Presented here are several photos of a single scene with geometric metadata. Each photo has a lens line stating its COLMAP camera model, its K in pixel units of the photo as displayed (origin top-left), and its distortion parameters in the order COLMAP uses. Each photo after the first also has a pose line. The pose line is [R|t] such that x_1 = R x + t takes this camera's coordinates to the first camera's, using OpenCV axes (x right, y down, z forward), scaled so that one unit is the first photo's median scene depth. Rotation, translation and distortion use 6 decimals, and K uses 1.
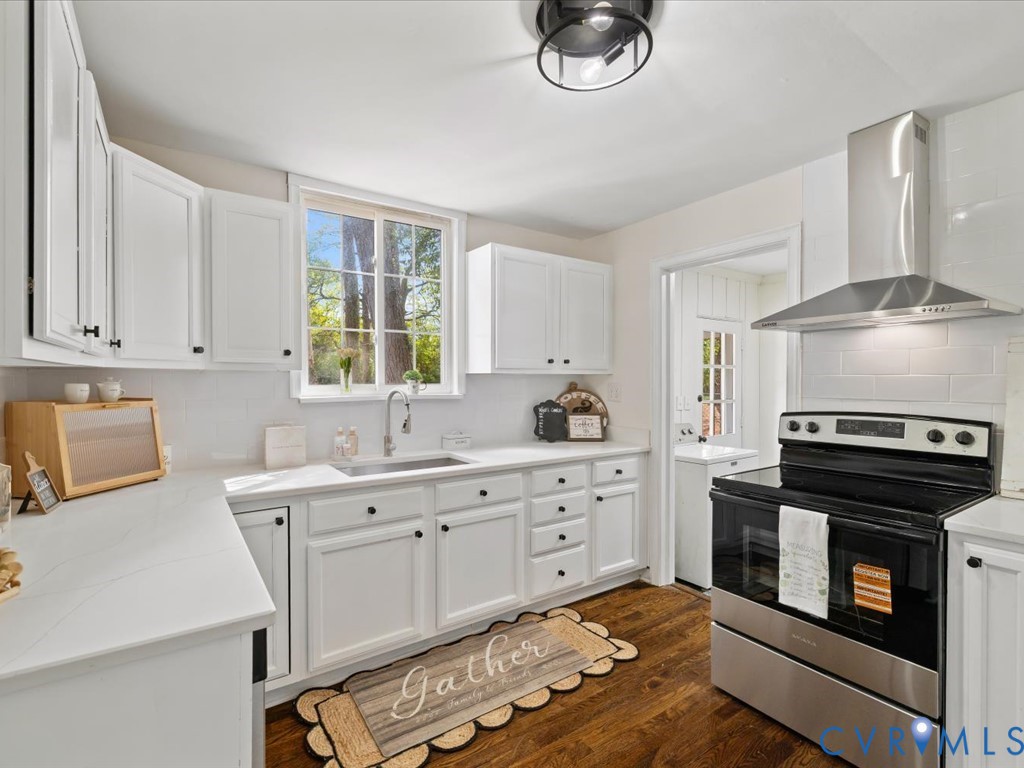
lens RADIAL K [[485.6, 0, 512.9], [0, 485.6, 383.5], [0, 0, 1]] dist [0.002269, -0.000582]
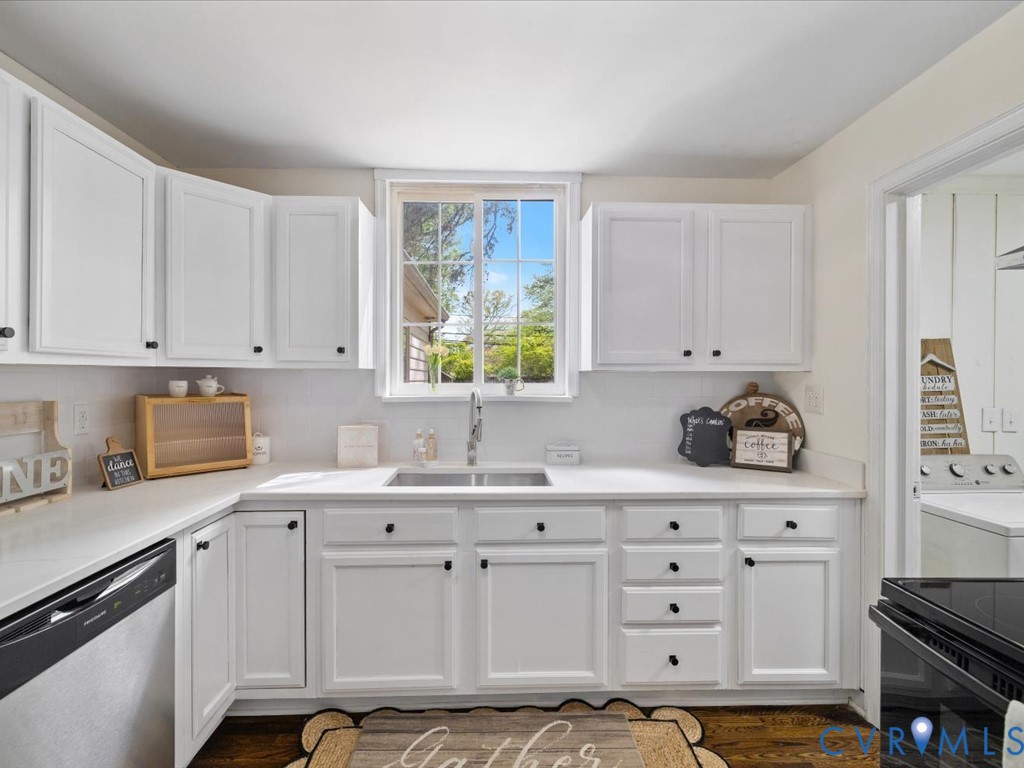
lens RADIAL K [[485.6, 0, 508.4], [0, 485.6, 378.4], [0, 0, 1]] dist [0.002269, -0.000582]
pose [[0.839931, 0.002806, -0.542686, 0.283695], [-0.007440, 0.999952, -0.006345, -0.002599], [0.542642, 0.009367, 0.839912, 0.299833]]
